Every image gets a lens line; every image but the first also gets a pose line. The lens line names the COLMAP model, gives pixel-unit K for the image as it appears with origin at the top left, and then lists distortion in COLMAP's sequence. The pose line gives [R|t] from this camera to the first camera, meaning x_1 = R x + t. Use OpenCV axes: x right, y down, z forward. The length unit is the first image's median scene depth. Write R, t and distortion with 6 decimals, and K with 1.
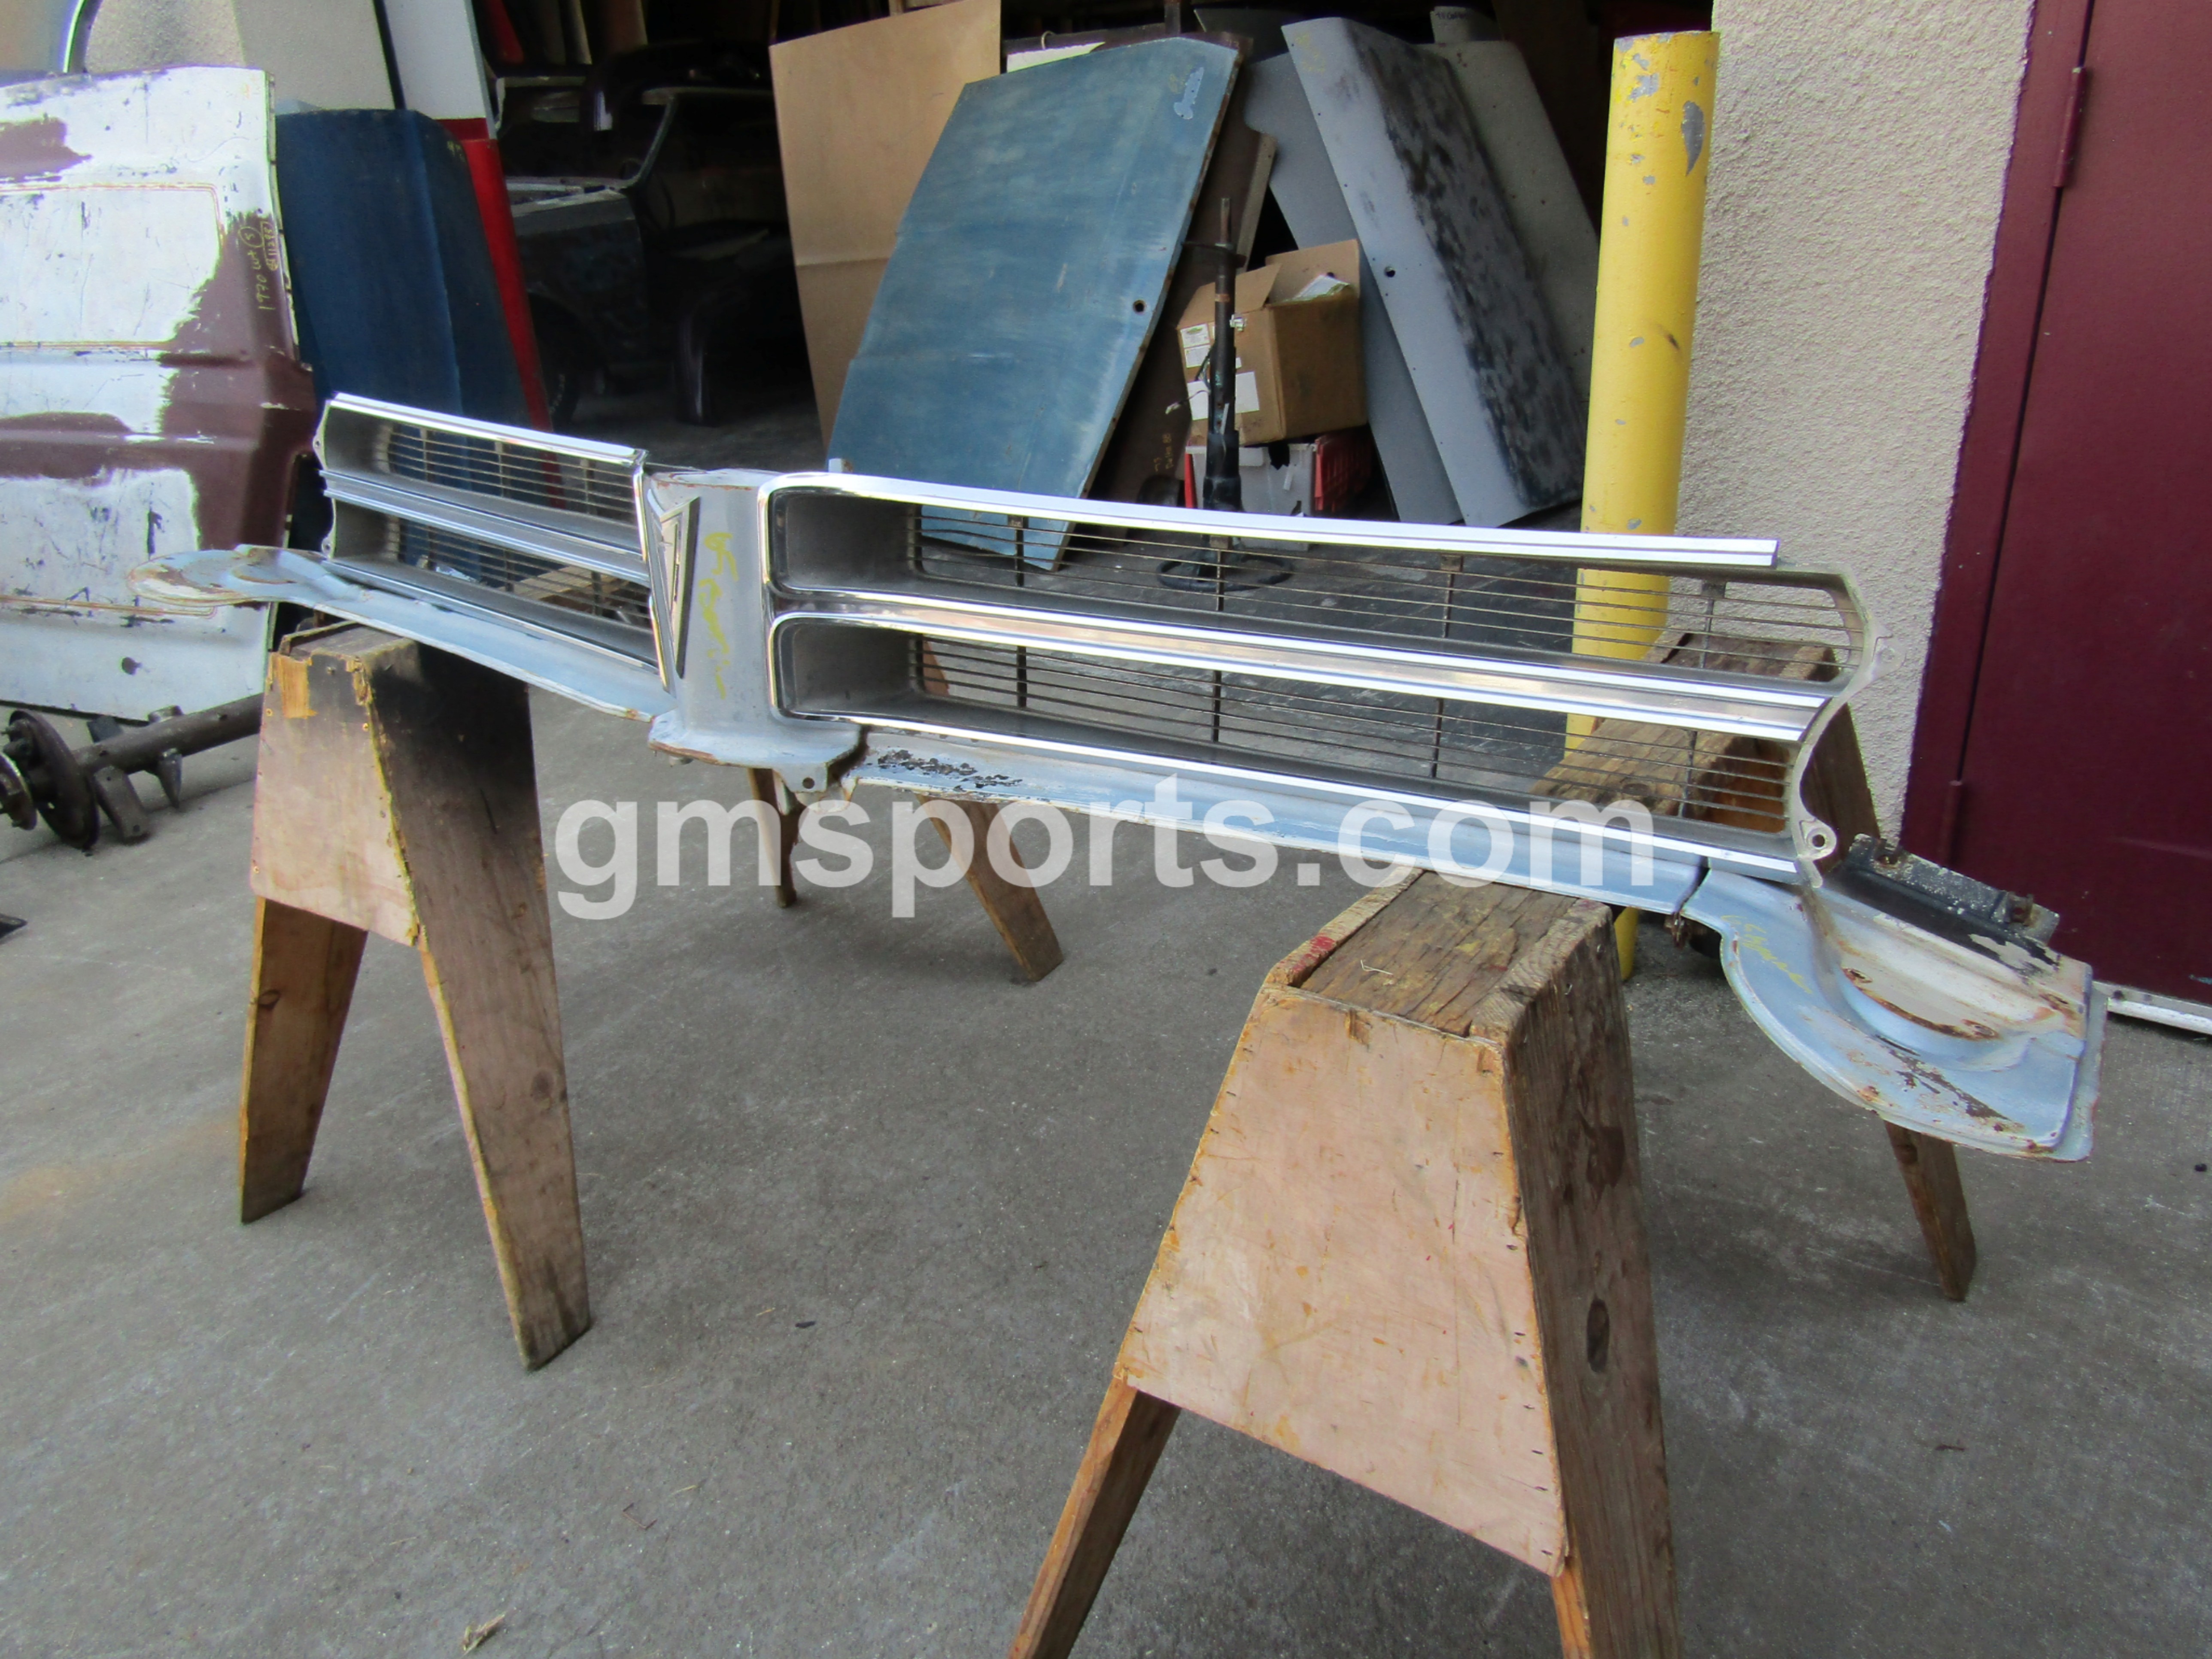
lens RADIAL K [[1576.2, 0, 1113.4], [0, 1576.2, 836.0], [0, 0, 1]] dist [-0.007970, 0.002443]
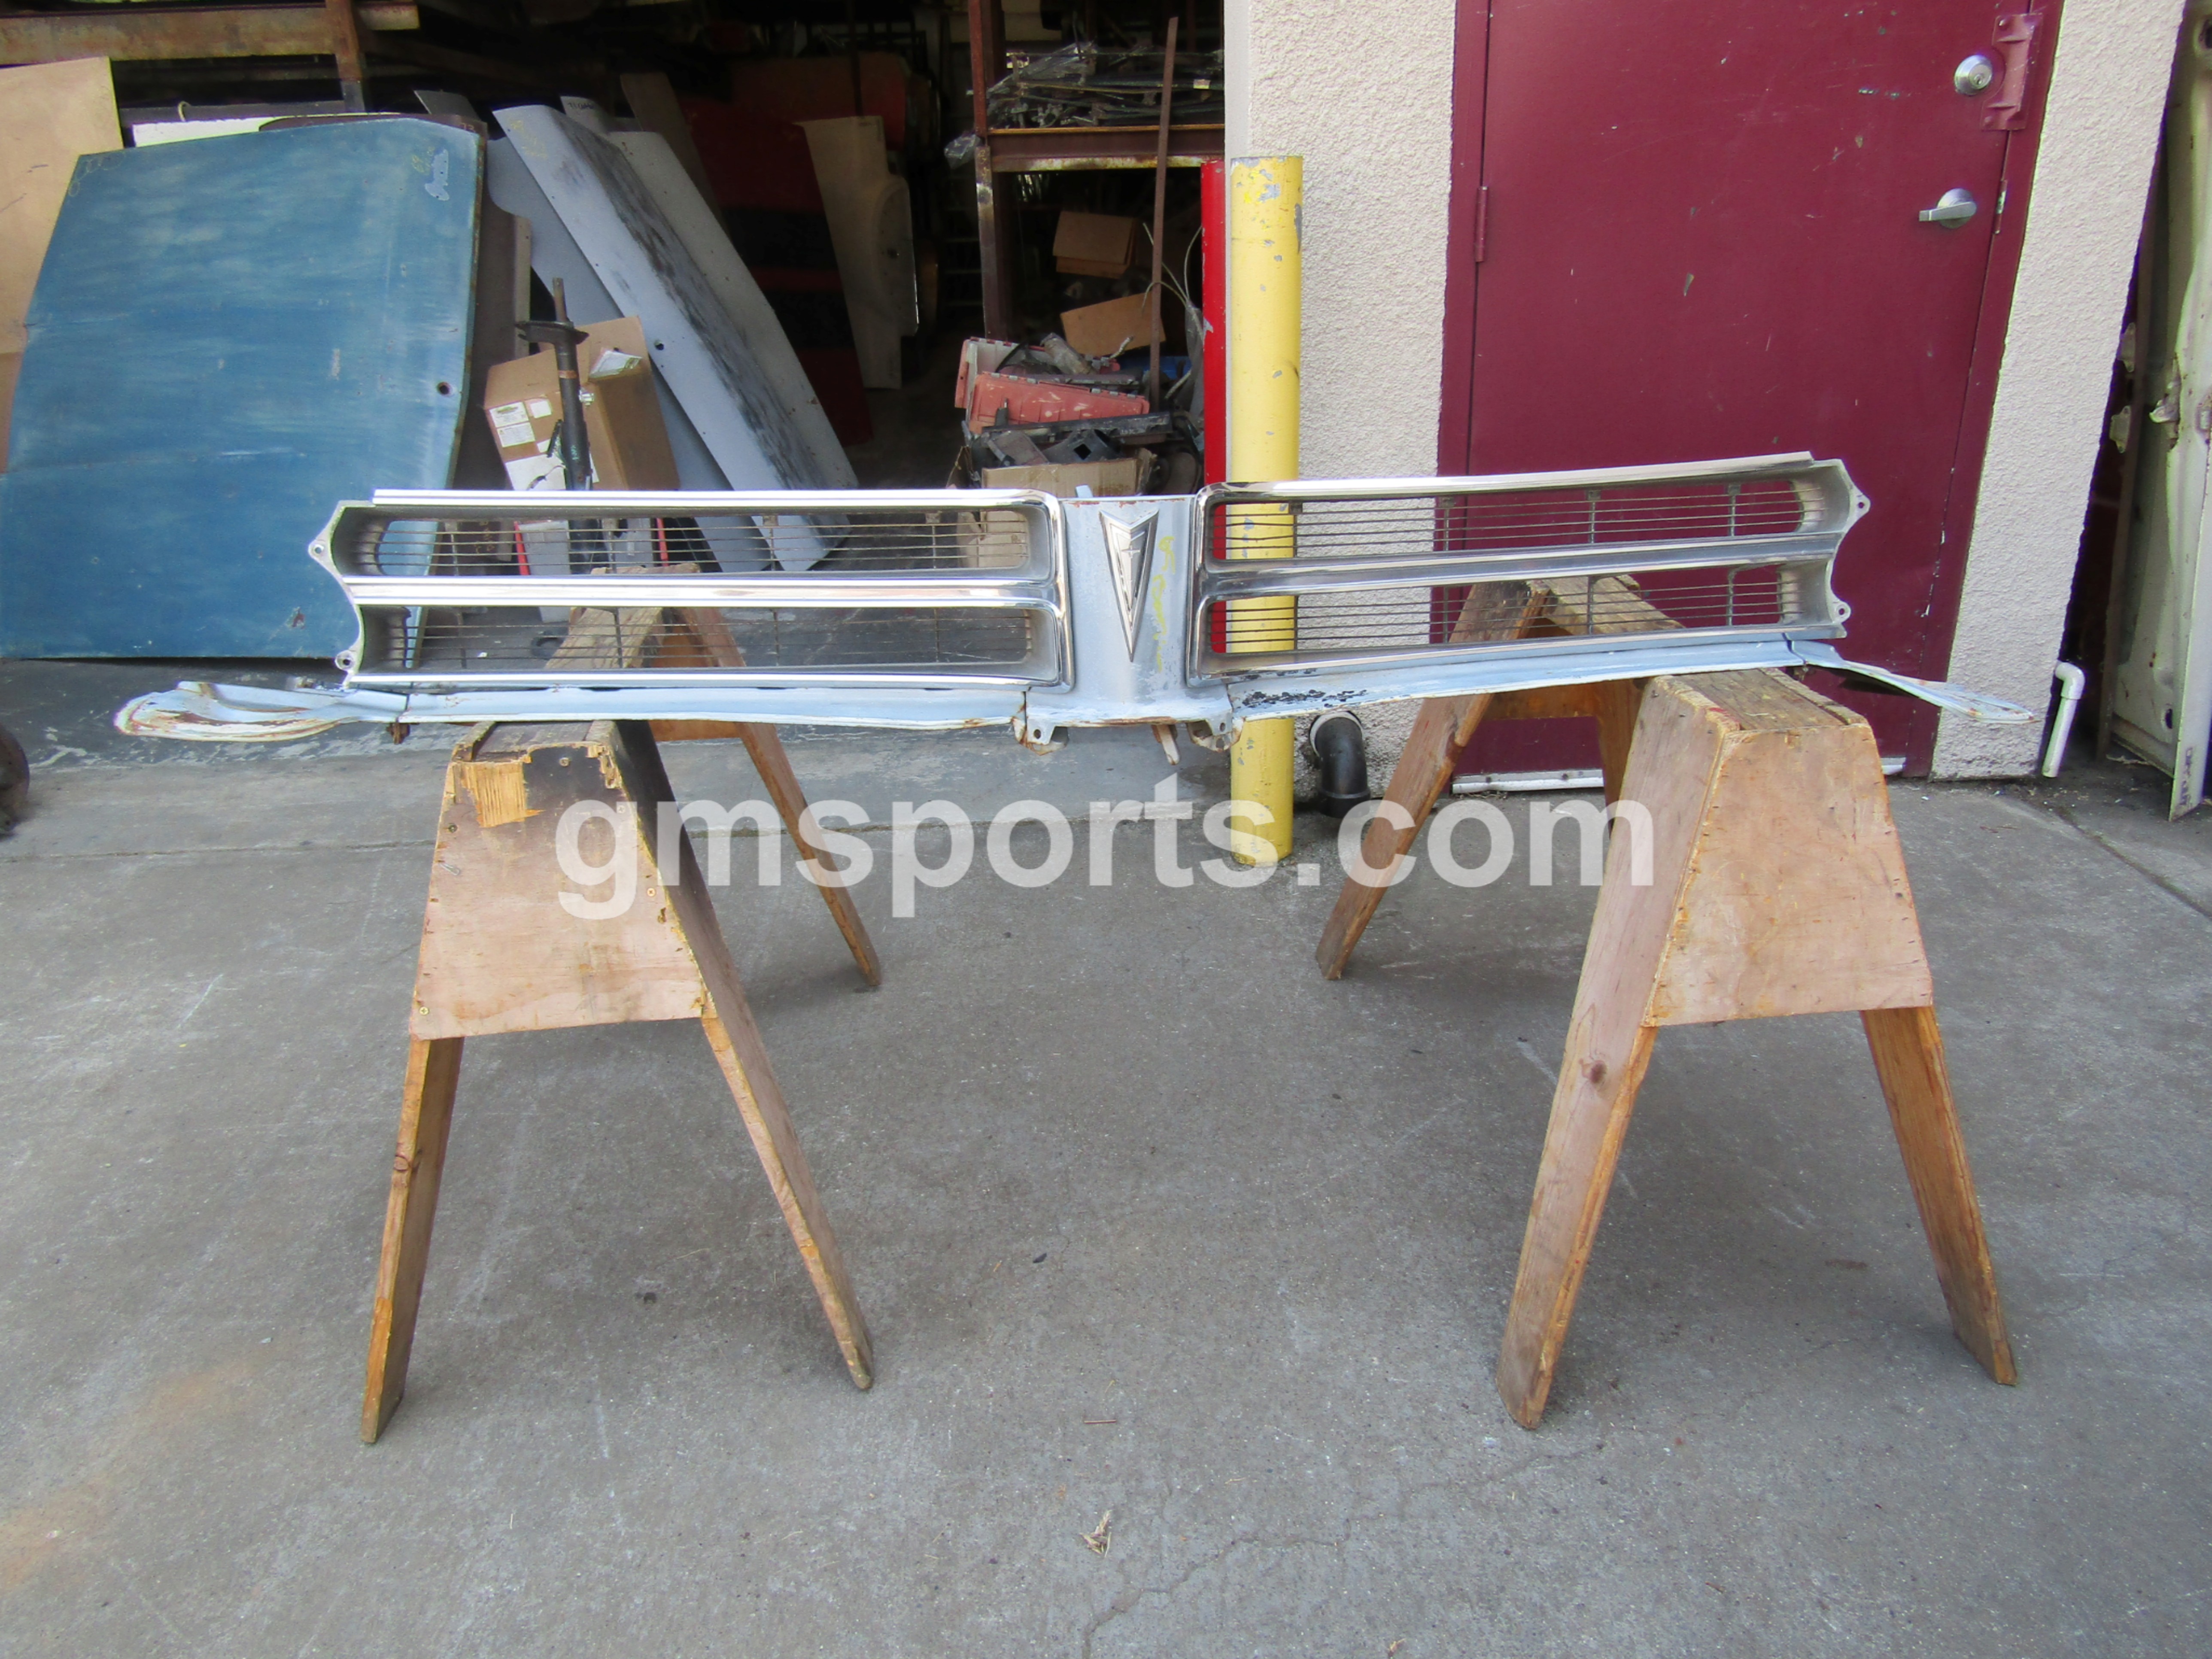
lens RADIAL K [[1576.2, 0, 1114.9], [0, 1576.2, 828.6], [0, 0, 1]] dist [-0.007970, 0.002443]
pose [[0.777072, -0.219056, 0.590062, -0.731574], [0.246301, 0.968554, 0.035206, -0.014263], [-0.579219, 0.117975, 0.806590, 0.021883]]
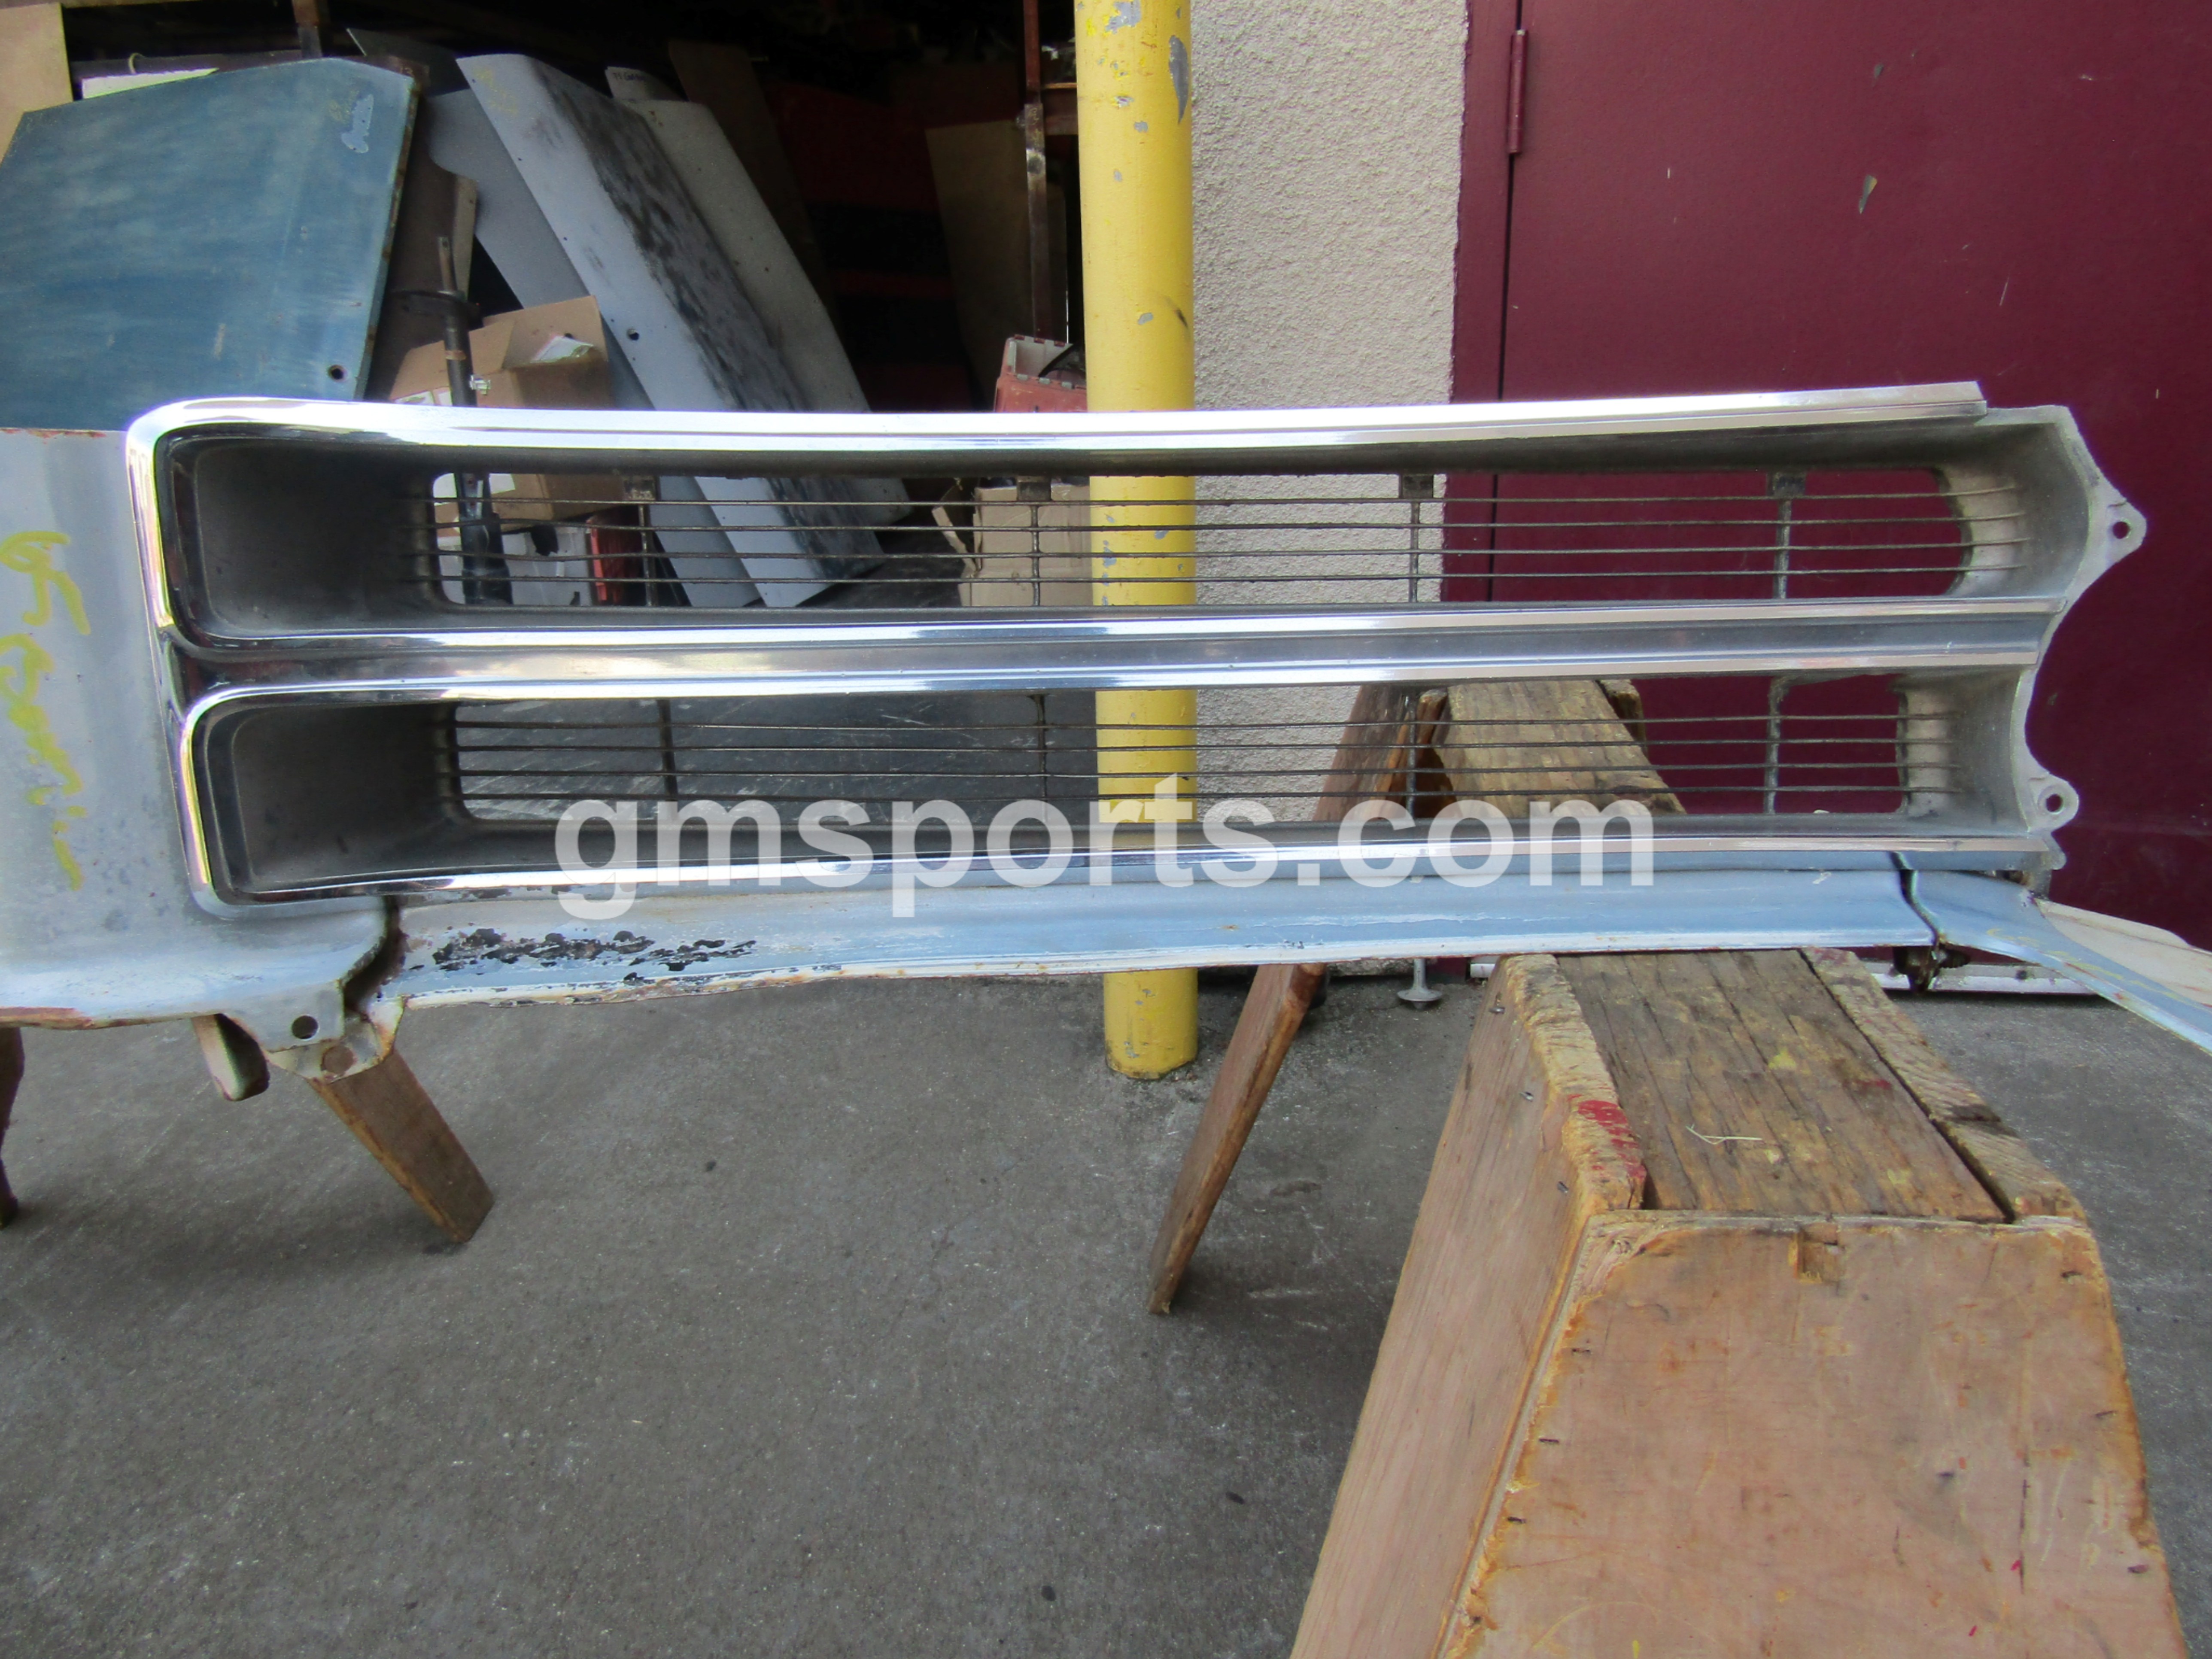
lens RADIAL K [[1576.2, 0, 1104.5], [0, 1576.2, 828.7], [0, 0, 1]] dist [-0.007970, 0.002443]
pose [[0.869449, -0.150126, 0.470659, -0.141270], [0.183594, 0.982666, -0.025713, -0.025597], [-0.458640, 0.108766, 0.881940, 0.309960]]
